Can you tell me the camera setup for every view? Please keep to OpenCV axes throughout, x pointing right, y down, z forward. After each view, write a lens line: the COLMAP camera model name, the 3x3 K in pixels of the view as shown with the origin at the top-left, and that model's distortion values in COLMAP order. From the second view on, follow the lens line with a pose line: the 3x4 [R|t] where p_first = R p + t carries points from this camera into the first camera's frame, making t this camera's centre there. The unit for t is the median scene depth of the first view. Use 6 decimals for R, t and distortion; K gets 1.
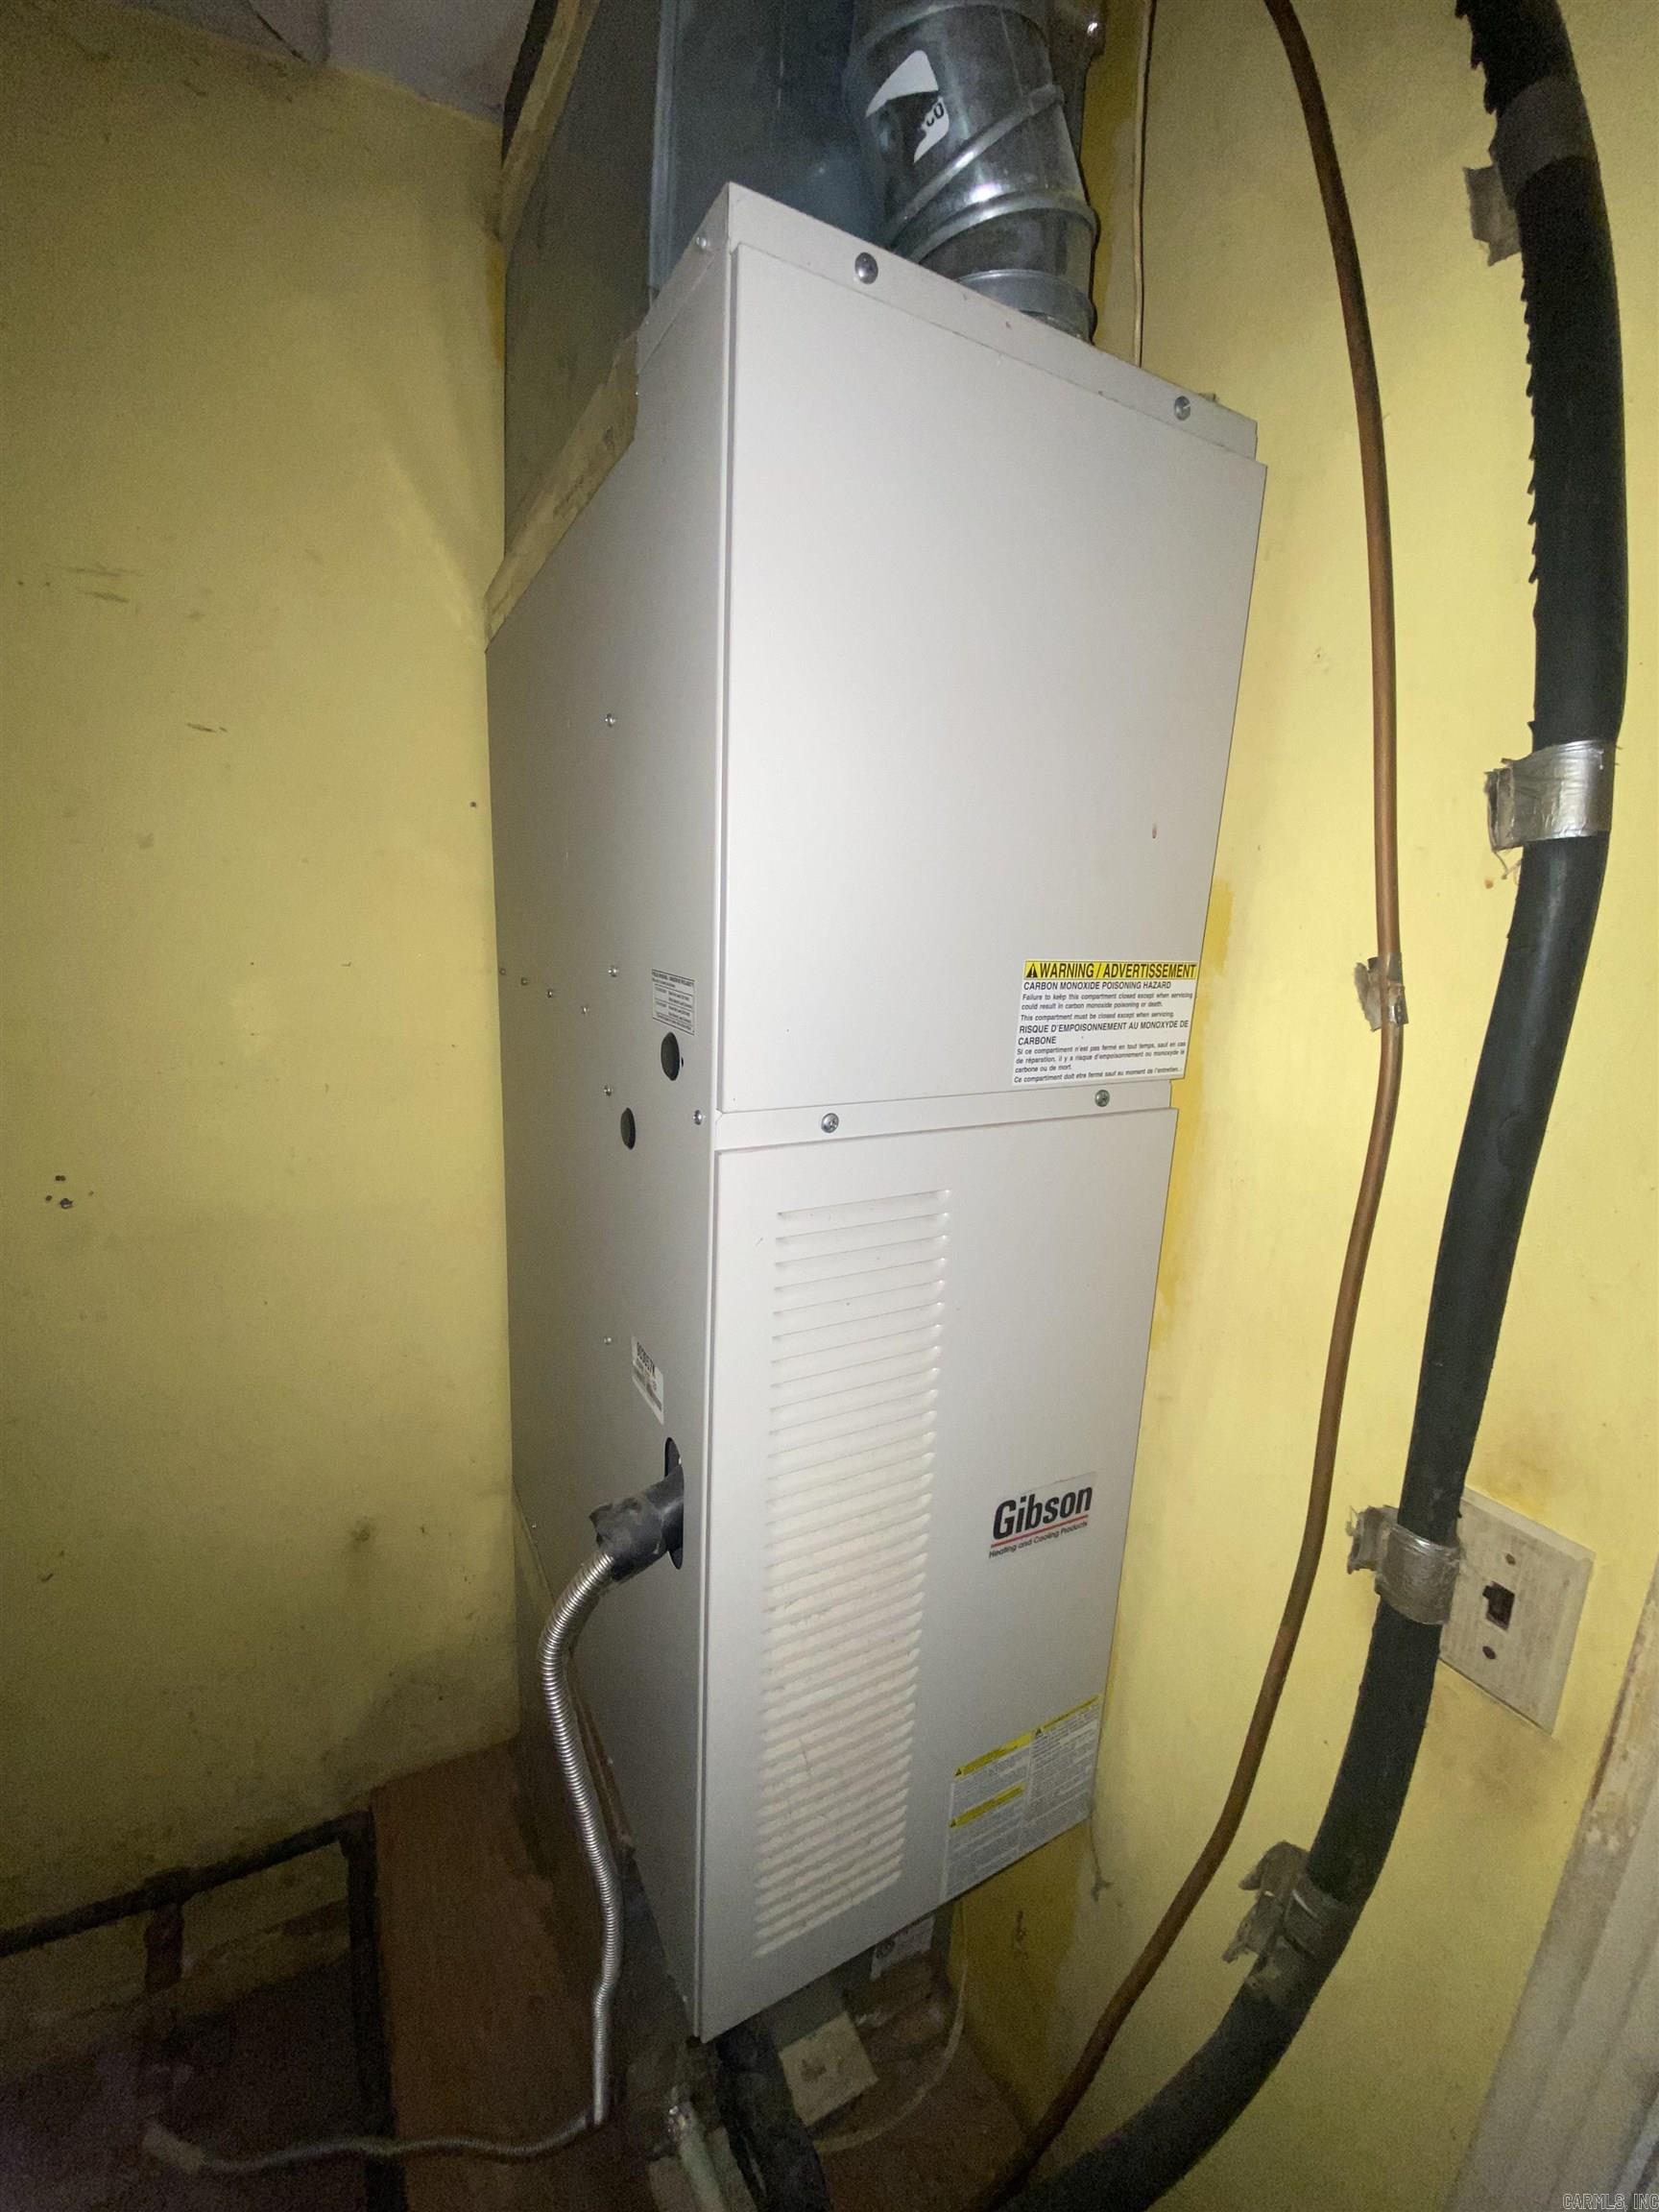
lens RADIAL K [[894.2, 0, 833.2], [0, 894.2, 1098.5], [0, 0, 1]] dist [0.007283, -0.015494]
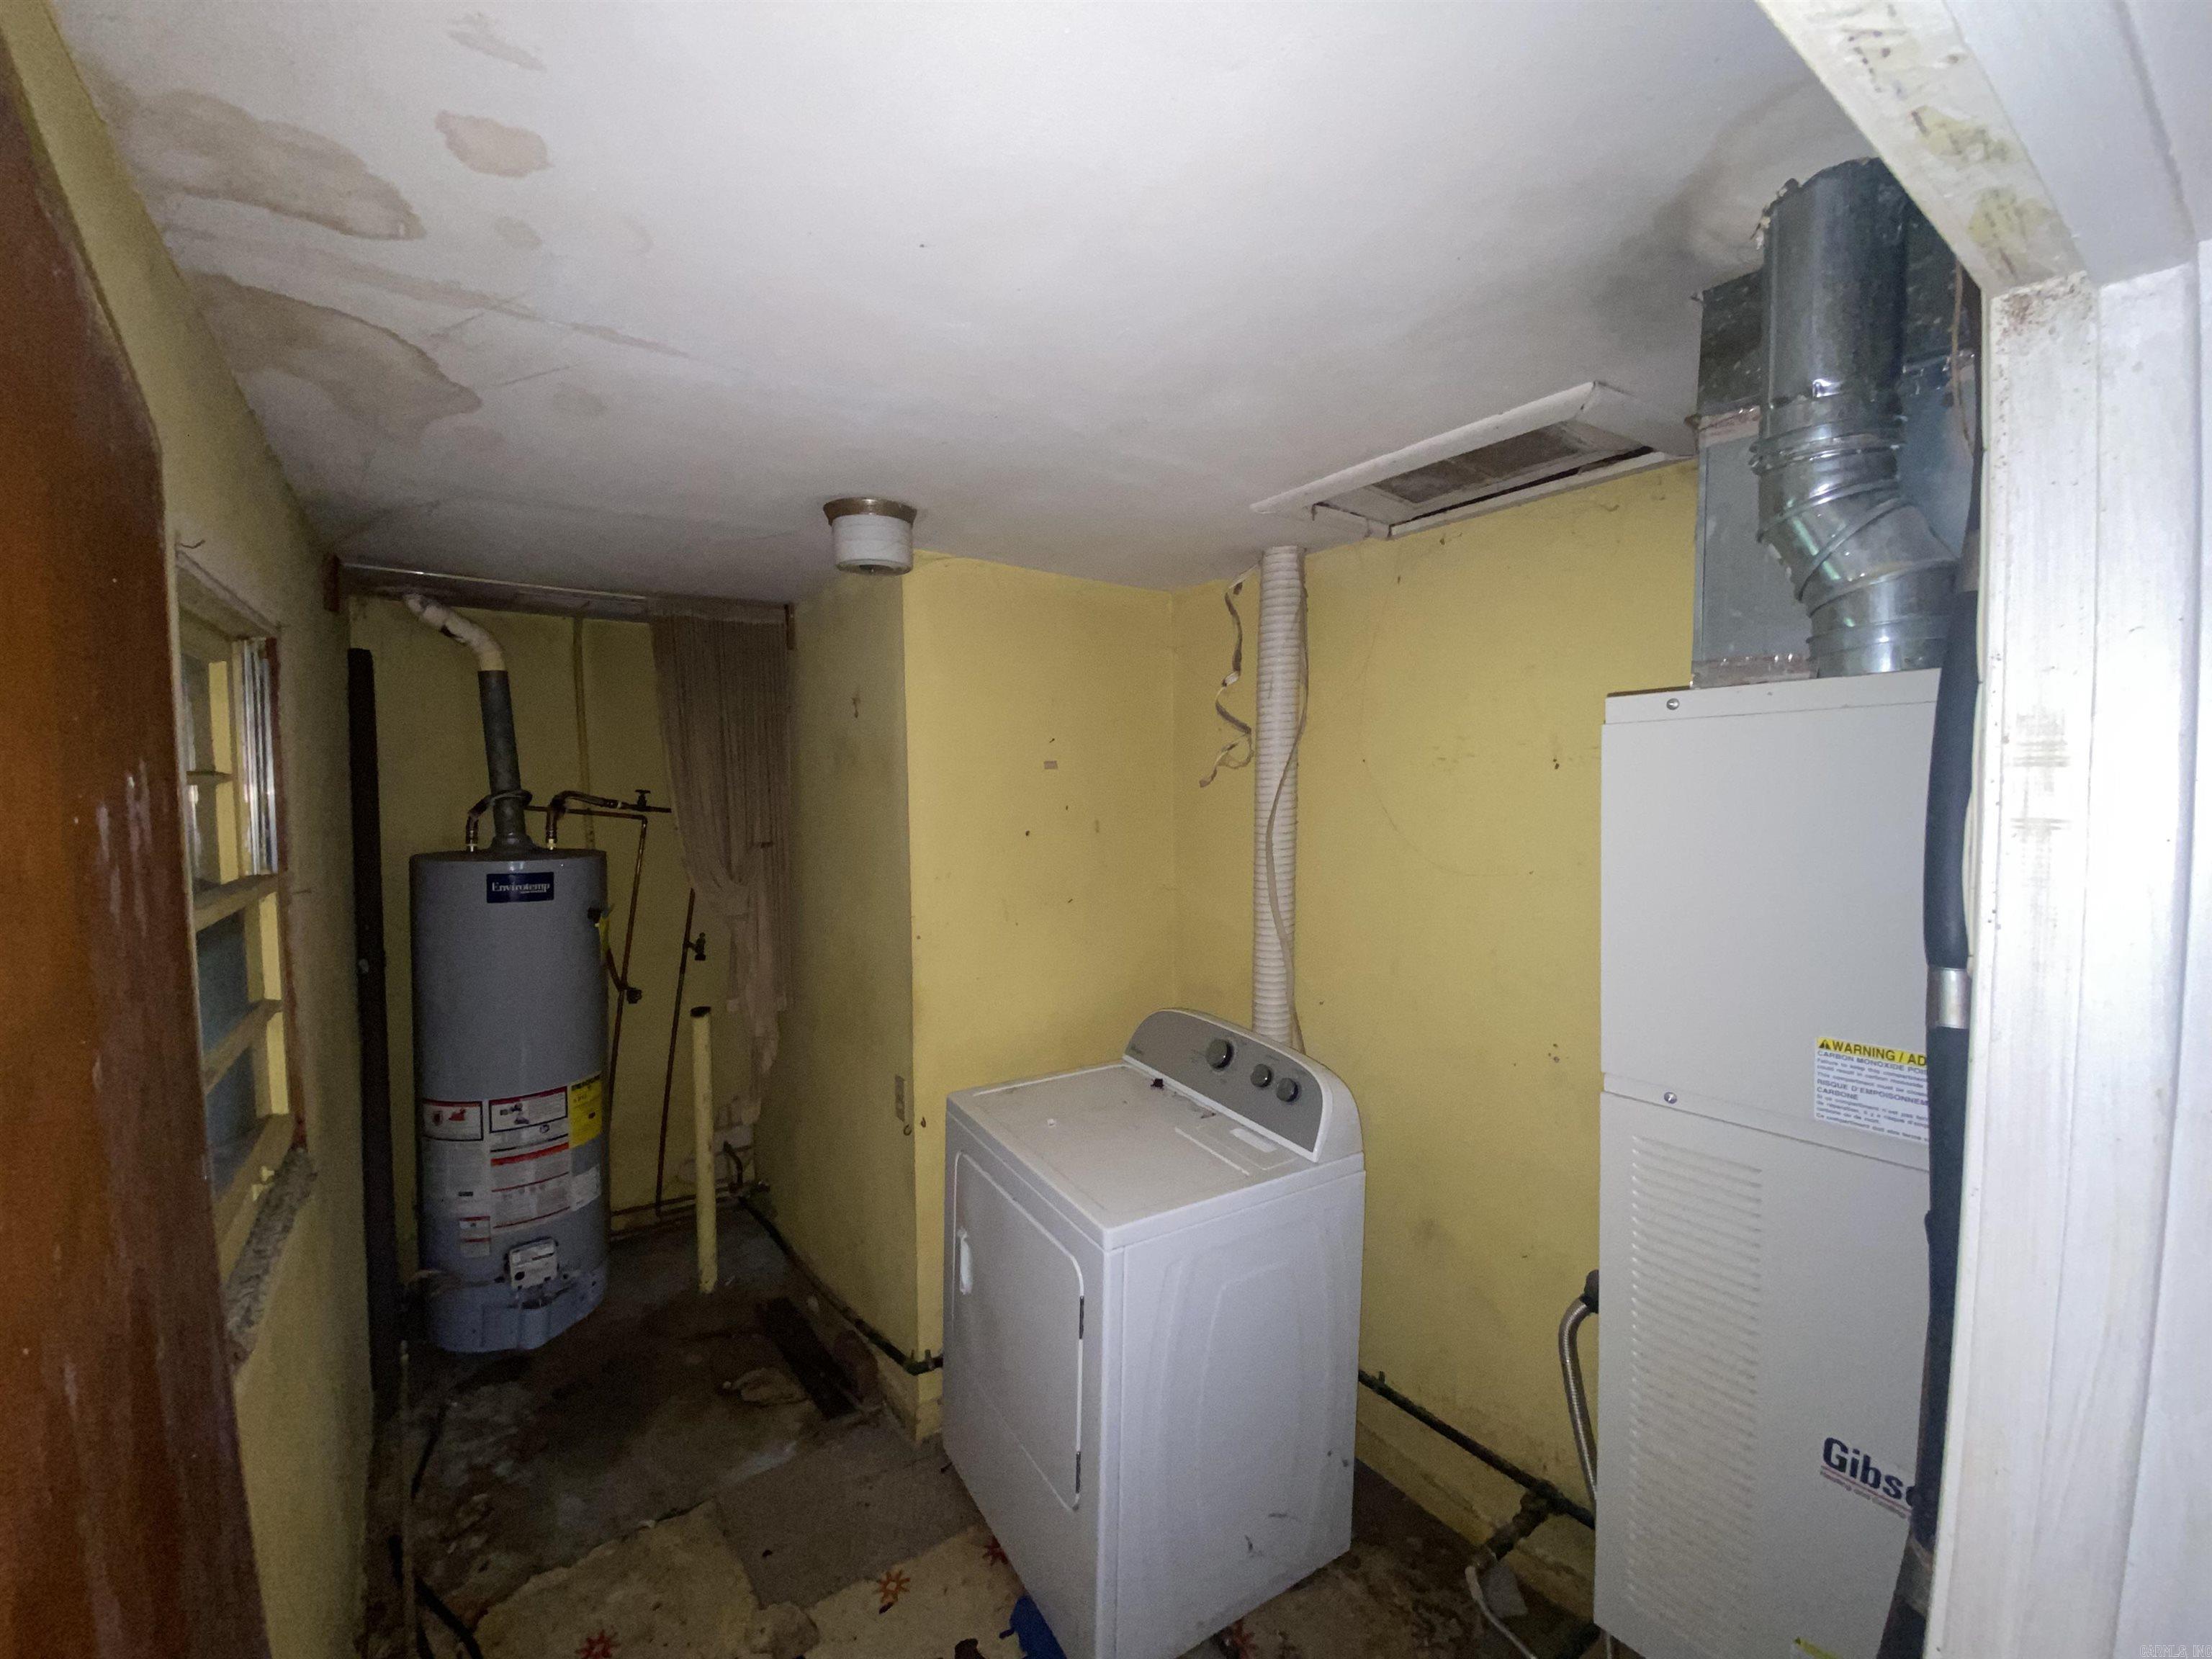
lens RADIAL K [[894.2, 0, 1103.1], [0, 894.2, 836.3], [0, 0, 1]] dist [0.007283, -0.015494]
pose [[0.116908, -0.000674, -0.993143, 1.504891], [-0.171137, 0.985027, -0.020814, -0.238235], [0.978287, 0.172396, 0.115042, -0.402466]]
